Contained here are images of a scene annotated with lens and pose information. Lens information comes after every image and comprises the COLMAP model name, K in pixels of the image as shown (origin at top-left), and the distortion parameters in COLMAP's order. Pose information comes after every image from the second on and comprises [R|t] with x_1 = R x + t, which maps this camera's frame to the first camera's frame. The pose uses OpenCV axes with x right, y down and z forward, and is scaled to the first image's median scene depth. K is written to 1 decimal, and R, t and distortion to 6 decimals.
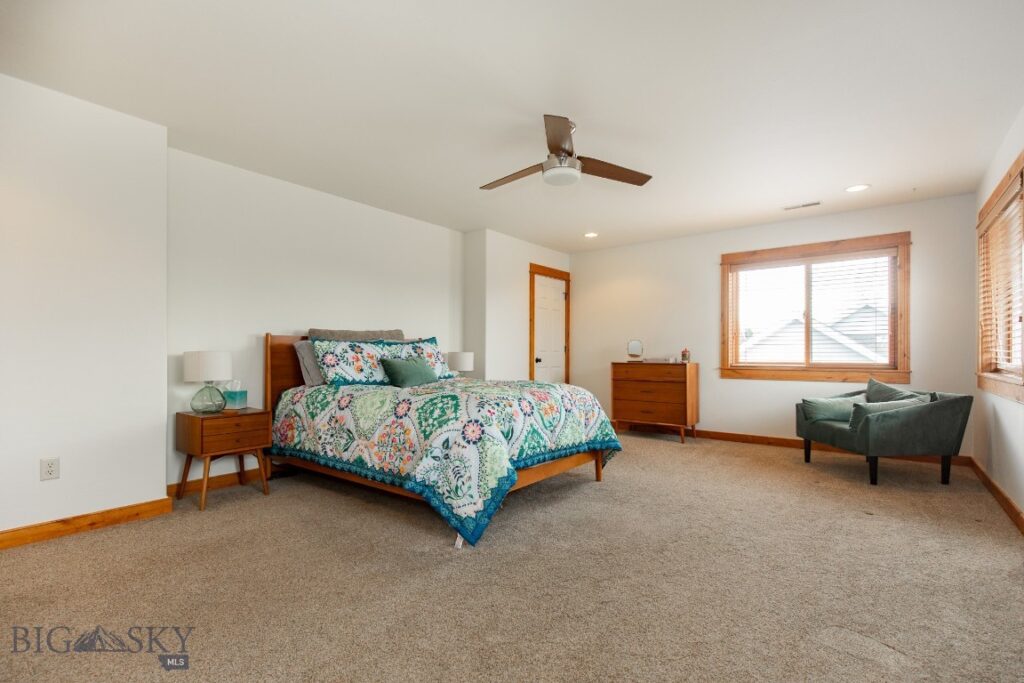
lens RADIAL K [[463.6, 0, 512.0], [0, 463.6, 341.5], [0, 0, 1]] dist [0.000796, -0.000166]
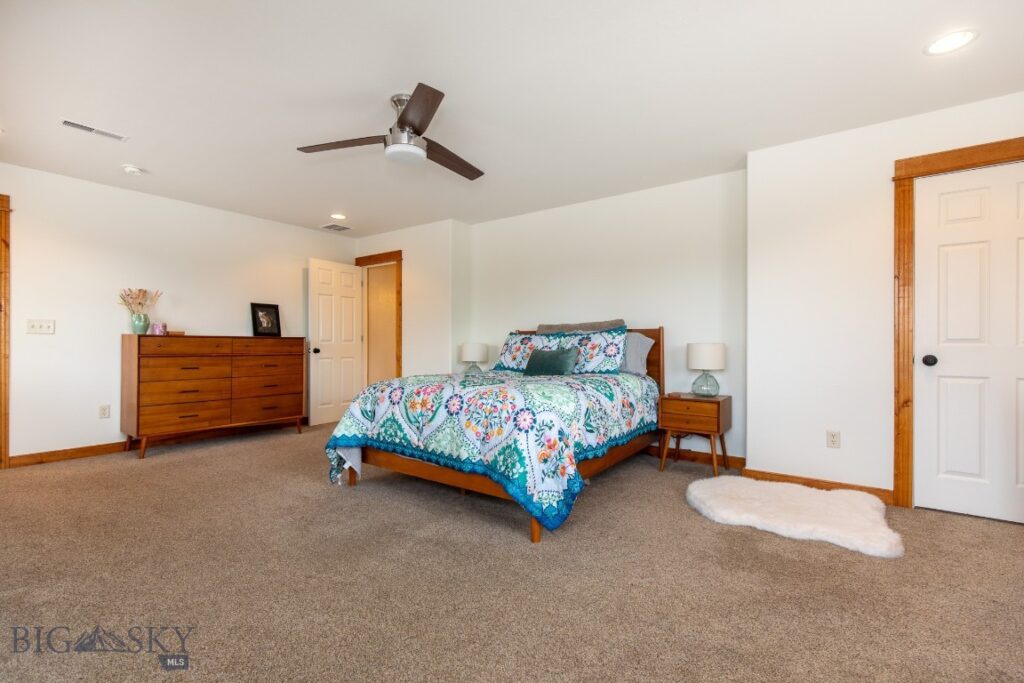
lens RADIAL K [[450.8, 0, 512.0], [0, 450.8, 341.5], [0, 0, 1]] dist [0.001257, -0.000158]
pose [[0.046607, -0.006088, -0.998895, 0.836001], [0.023758, 0.999705, -0.004984, 0.023476], [0.998631, -0.023499, 0.046738, 0.960001]]
